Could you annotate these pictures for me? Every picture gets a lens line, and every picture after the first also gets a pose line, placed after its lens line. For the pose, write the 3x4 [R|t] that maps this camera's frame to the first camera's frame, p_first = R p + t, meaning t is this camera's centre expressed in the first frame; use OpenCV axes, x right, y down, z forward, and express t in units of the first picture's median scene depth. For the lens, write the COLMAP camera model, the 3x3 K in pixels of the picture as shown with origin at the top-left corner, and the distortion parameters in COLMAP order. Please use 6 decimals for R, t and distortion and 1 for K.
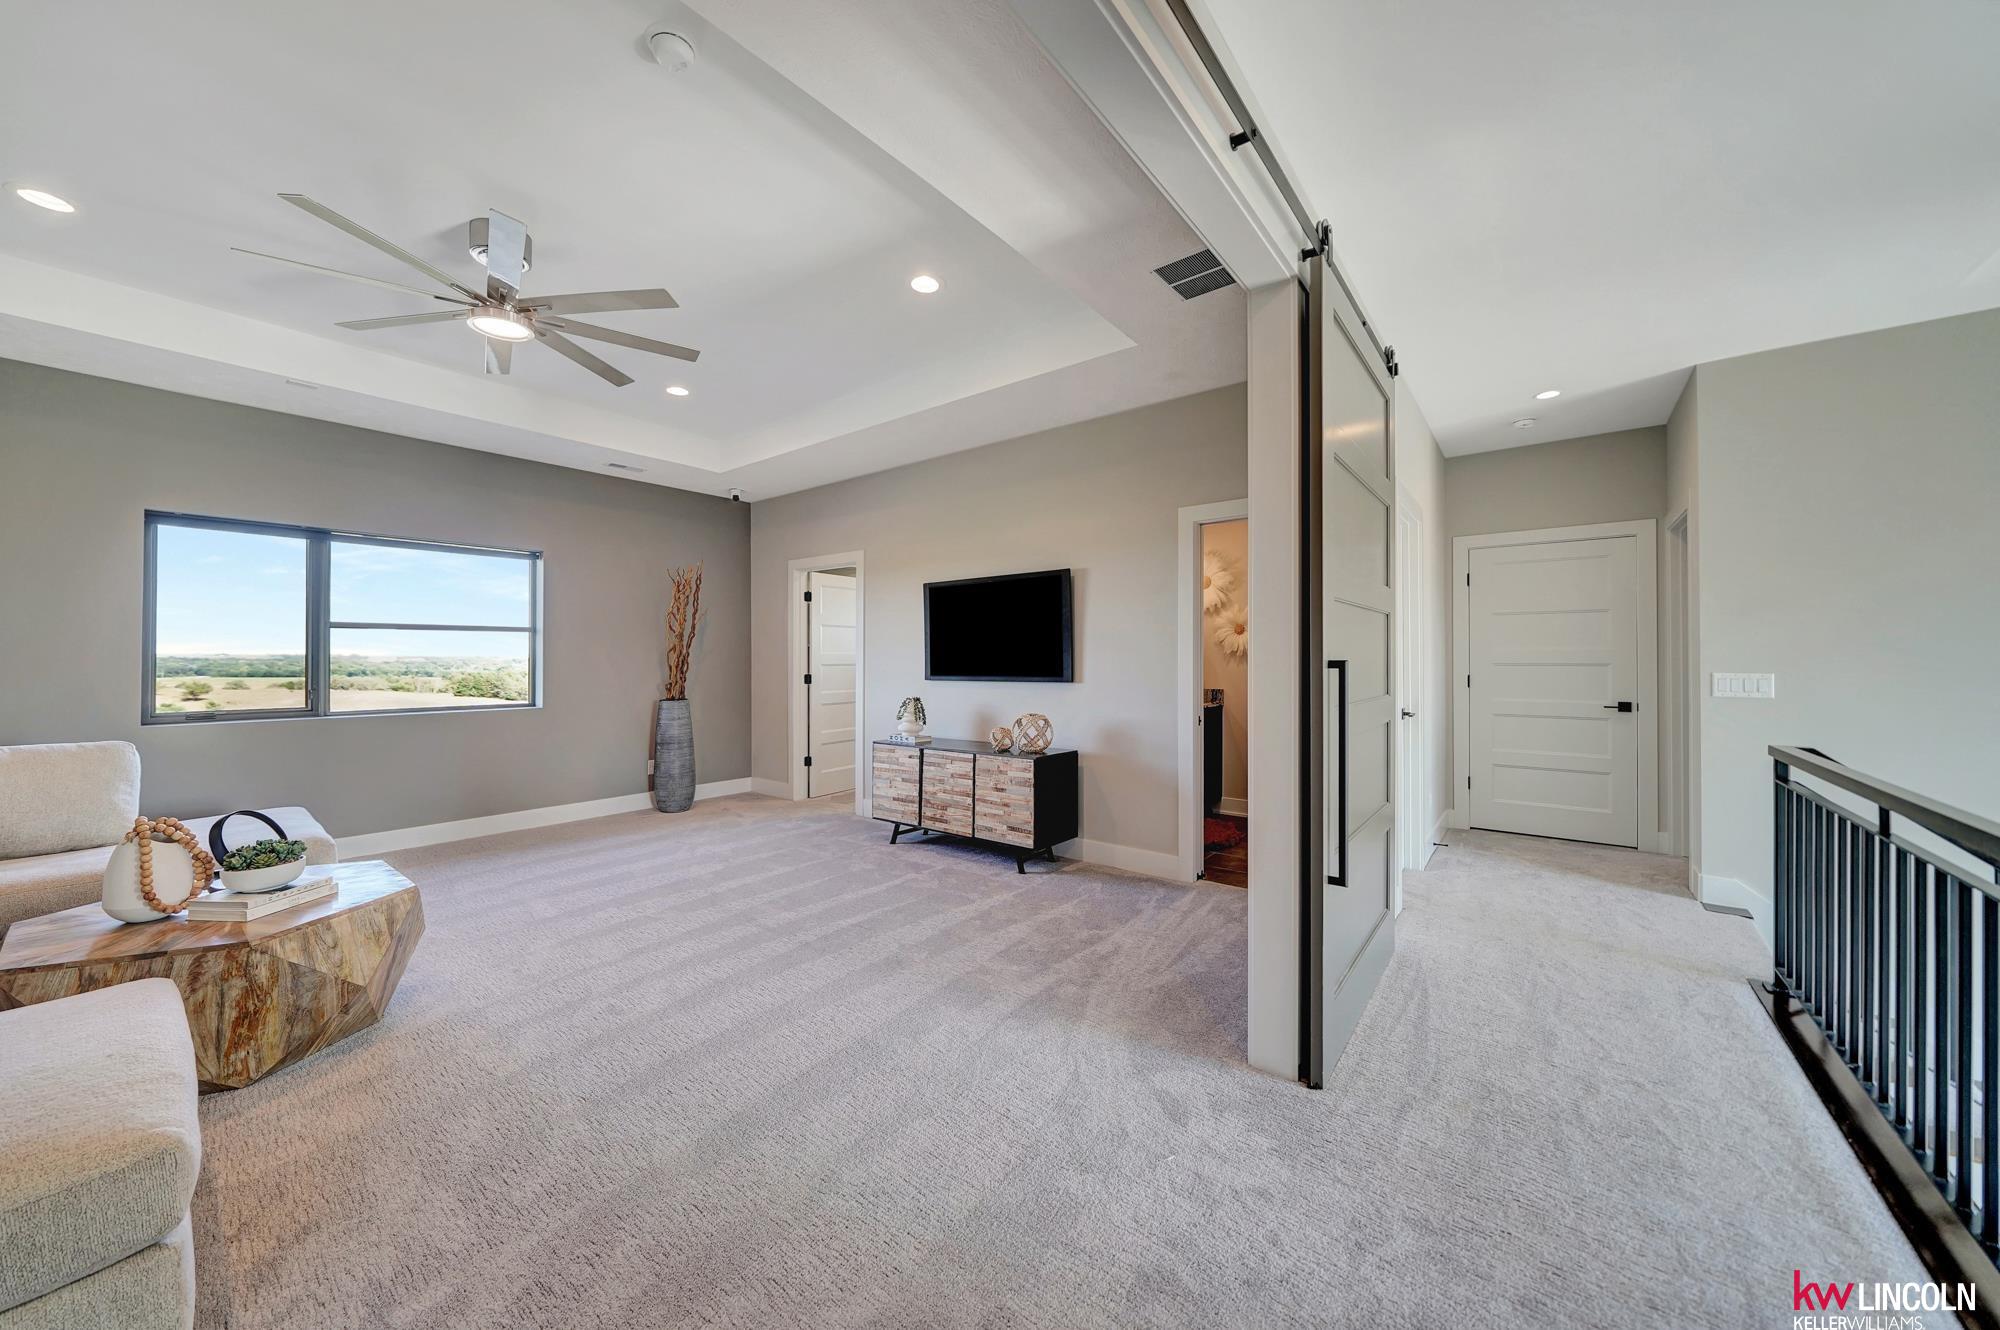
lens RADIAL K [[693.7, 0, 1028.0], [0, 693.7, 652.8], [0, 0, 1]] dist [-0.004029, 0.000203]
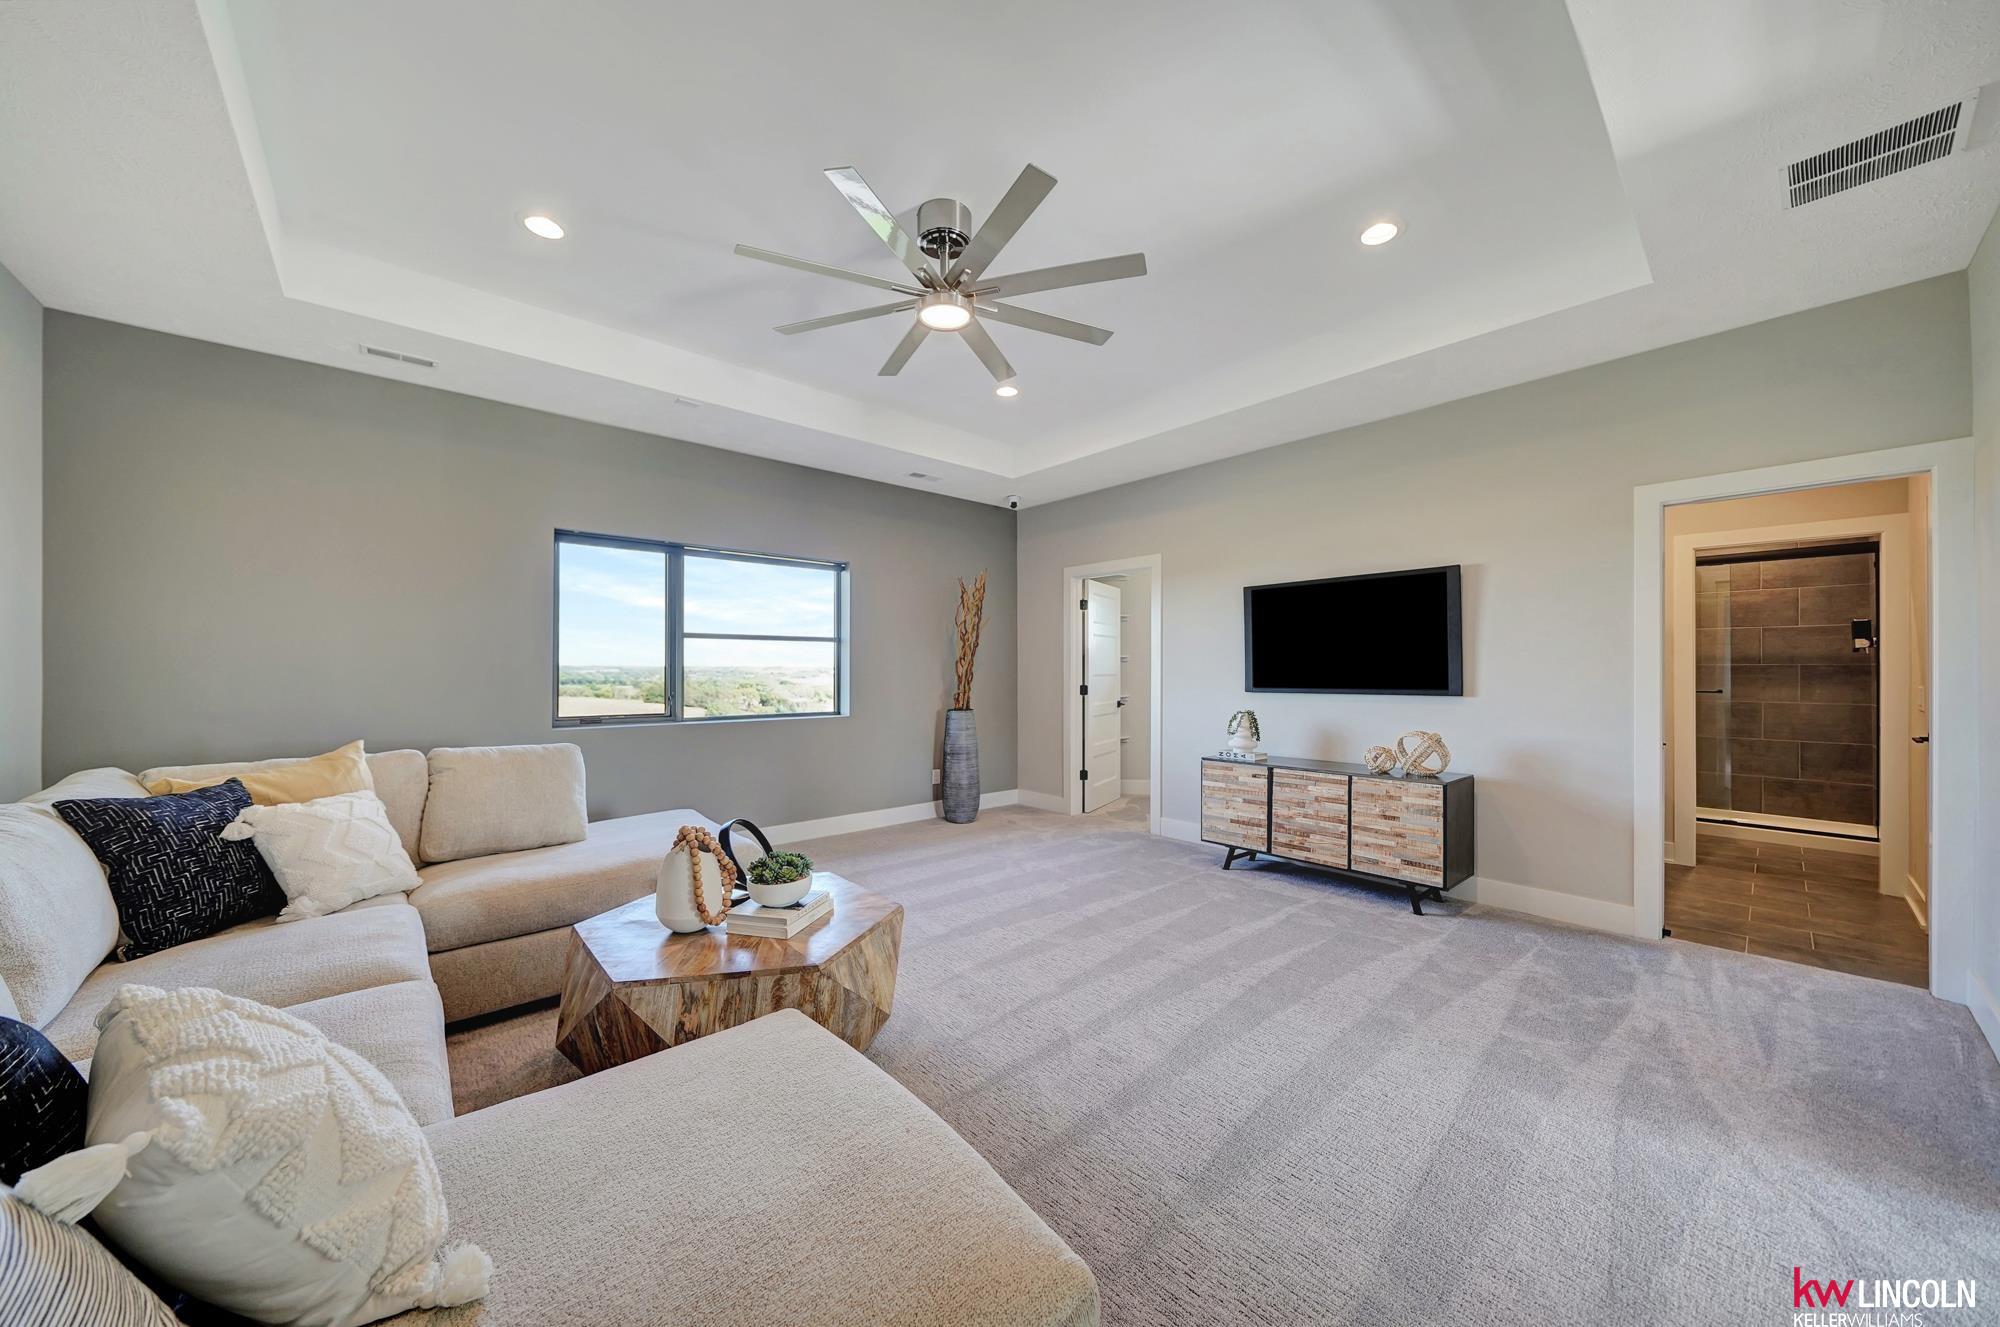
lens RADIAL K [[693.7, 0, 1040.6], [0, 693.7, 666.9], [0, 0, 1]] dist [-0.004029, 0.000203]
pose [[0.985194, 0.001729, -0.171432, -0.326508], [-0.001209, 0.999994, 0.003136, 0.004393], [0.171436, -0.002883, 0.985191, 0.060231]]
